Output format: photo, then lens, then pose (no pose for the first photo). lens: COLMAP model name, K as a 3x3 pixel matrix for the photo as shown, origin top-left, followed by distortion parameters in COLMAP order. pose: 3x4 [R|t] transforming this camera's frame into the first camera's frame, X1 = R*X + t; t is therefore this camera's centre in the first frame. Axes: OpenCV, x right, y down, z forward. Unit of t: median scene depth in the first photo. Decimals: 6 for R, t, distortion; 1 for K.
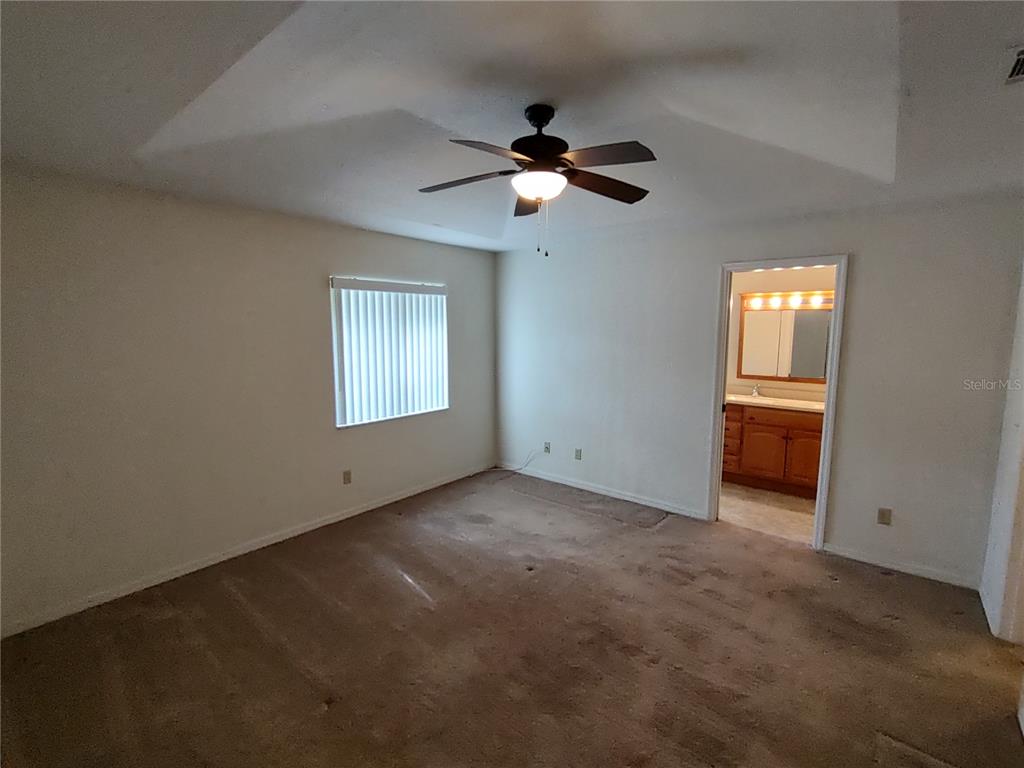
lens RADIAL K [[467.8, 0, 510.3], [0, 467.8, 377.8], [0, 0, 1]] dist [-0.002965, -0.000570]
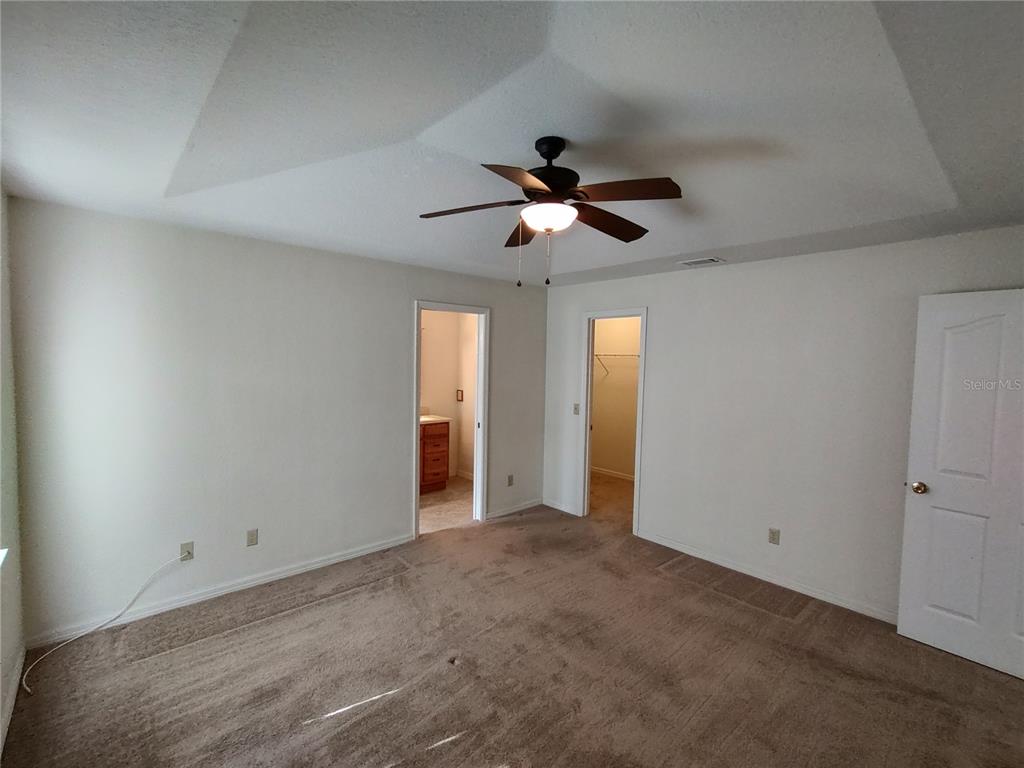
lens RADIAL K [[467.8, 0, 512.1], [0, 467.8, 380.9], [0, 0, 1]] dist [-0.002965, -0.000570]
pose [[0.166399, -0.056603, 0.984432, -0.586479], [0.105717, 0.993621, 0.039262, -0.070741], [-0.980375, 0.097538, 0.171322, 0.608551]]
